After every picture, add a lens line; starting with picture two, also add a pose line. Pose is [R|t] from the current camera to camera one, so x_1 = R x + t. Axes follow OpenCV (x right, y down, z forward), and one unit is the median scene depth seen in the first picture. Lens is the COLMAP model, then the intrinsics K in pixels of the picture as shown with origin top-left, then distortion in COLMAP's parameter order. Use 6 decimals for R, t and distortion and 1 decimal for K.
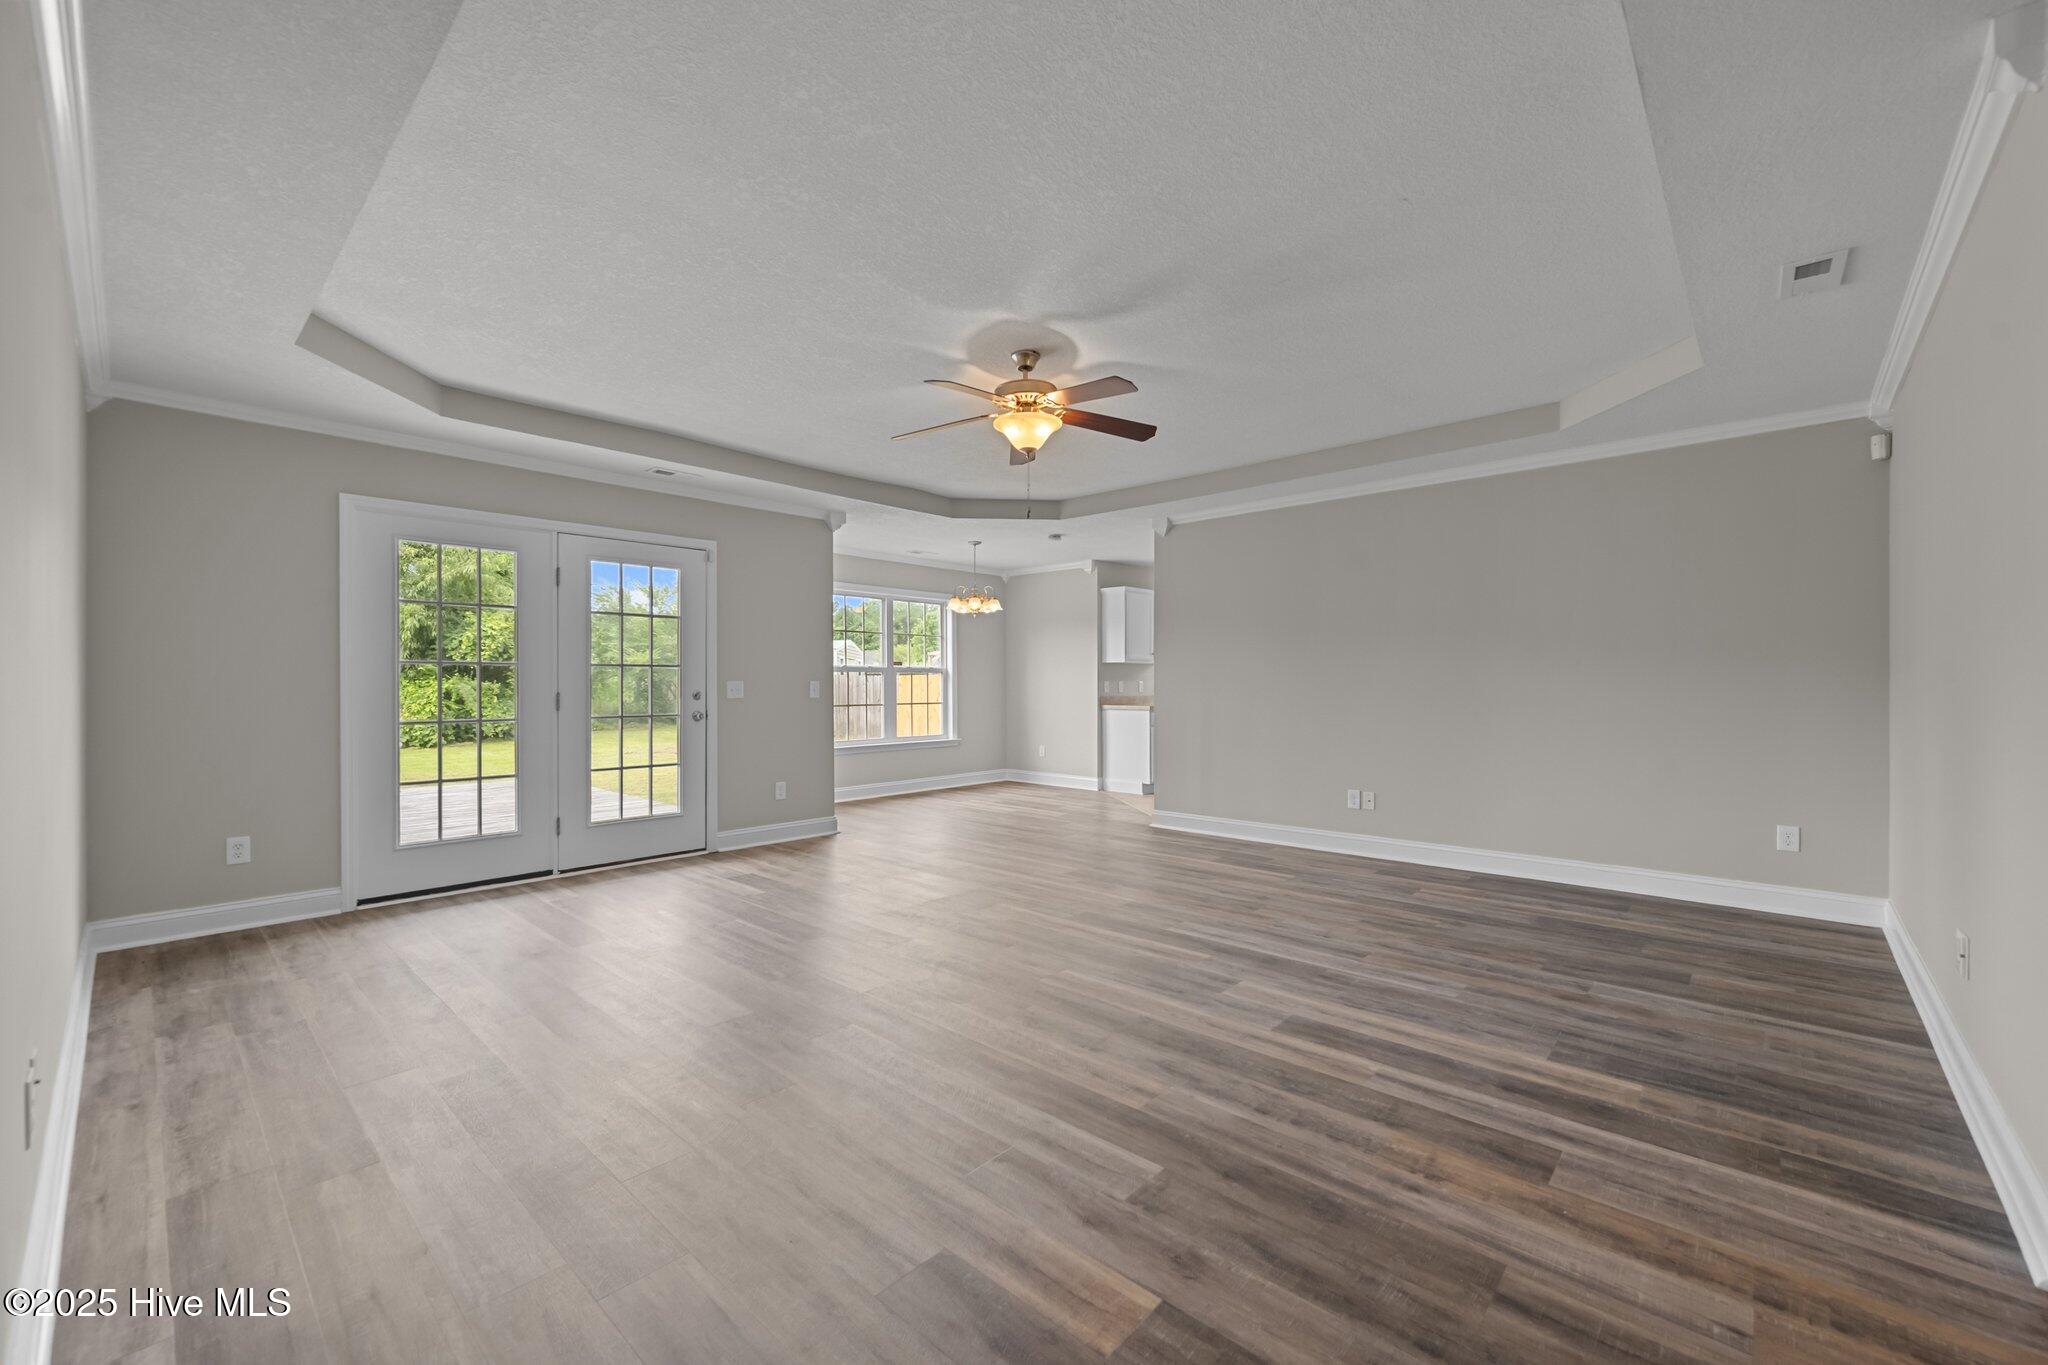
lens RADIAL K [[811.1, 0, 1030.1], [0, 811.1, 688.2], [0, 0, 1]] dist [0.000538, -0.000057]
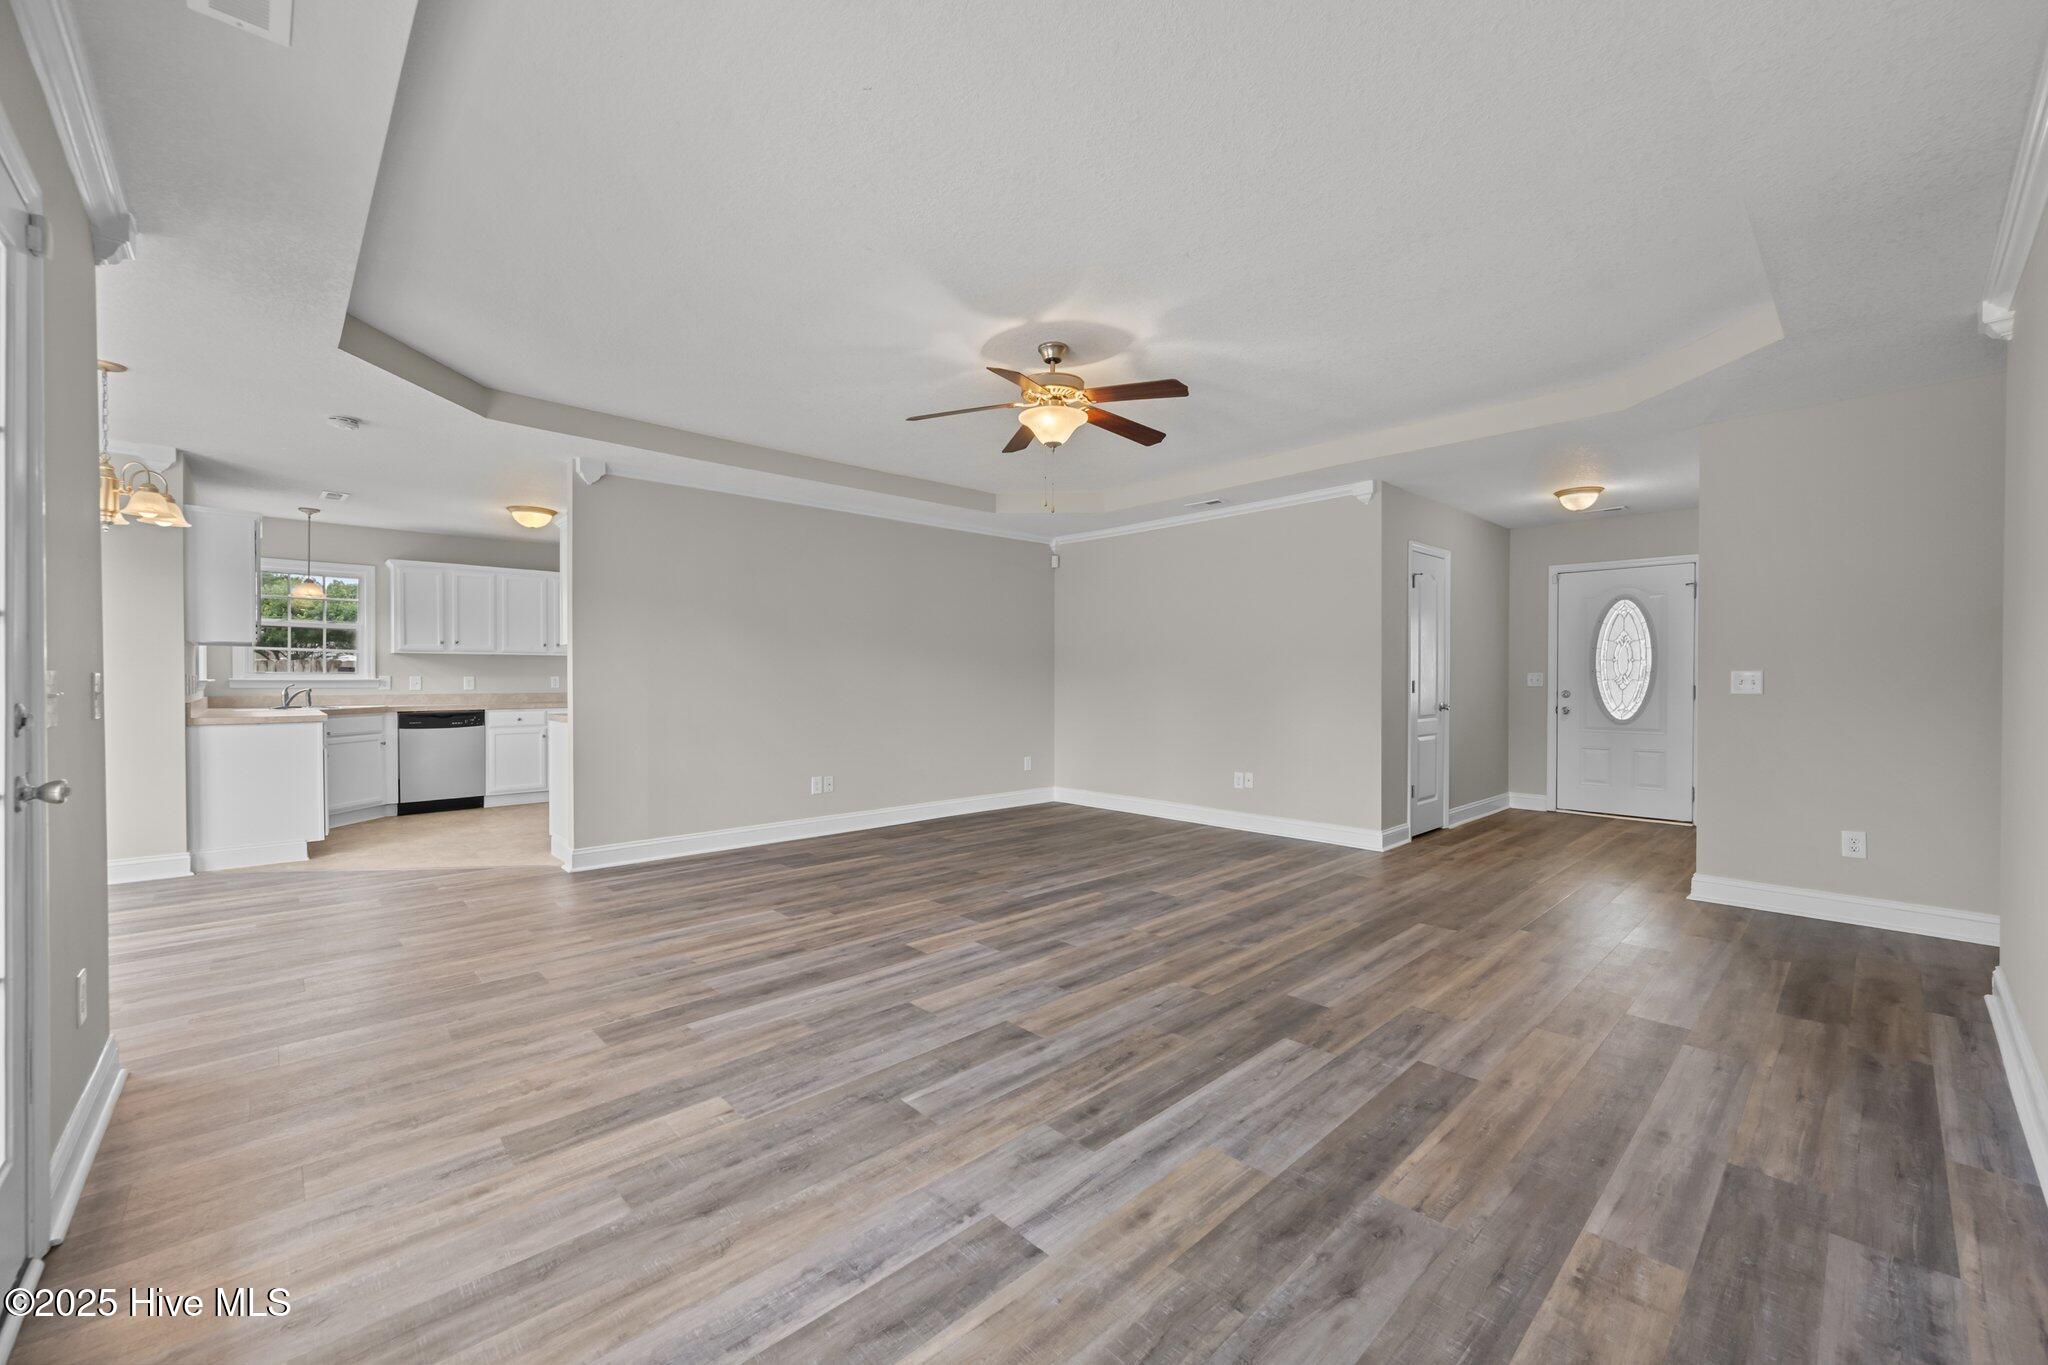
lens RADIAL K [[811.1, 0, 1030.1], [0, 811.1, 688.2], [0, 0, 1]] dist [0.000538, -0.000057]
pose [[0.075536, -0.008879, 0.997104, -1.323739], [0.004102, 0.999955, 0.008593, -0.003101], [-0.997135, 0.003441, 0.075569, 1.265992]]
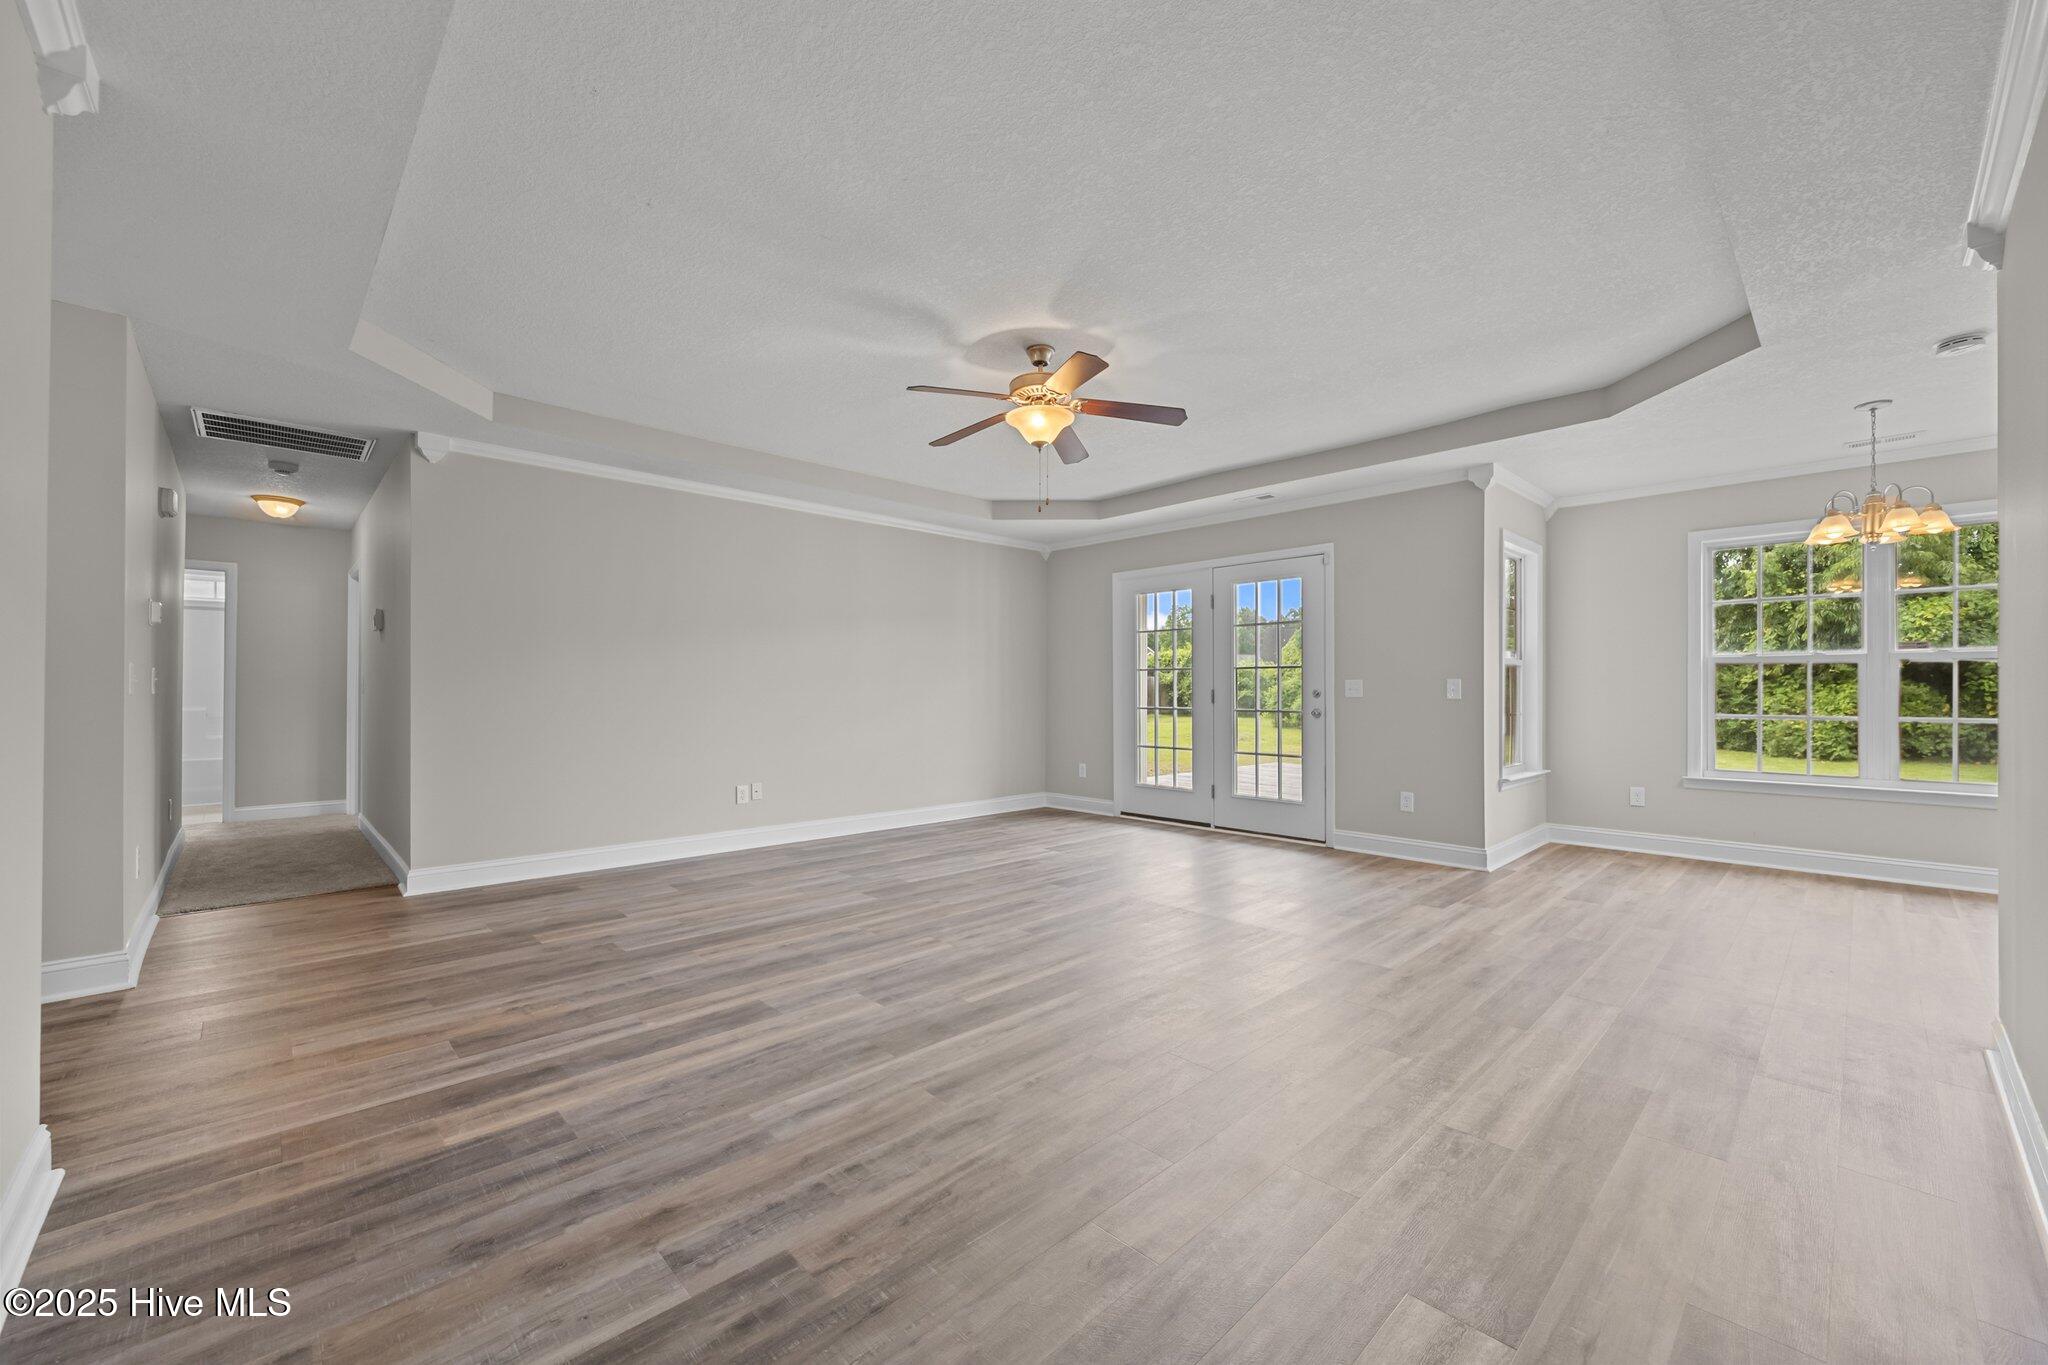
lens RADIAL K [[811.1, 0, 1030.1], [0, 811.1, 688.2], [0, 0, 1]] dist [0.000538, -0.000057]
pose [[-0.064777, -0.001773, -0.997898, 1.315287], [-0.004519, 0.999989, -0.001483, 0.012355], [0.997890, 0.004413, -0.064784, 1.399752]]
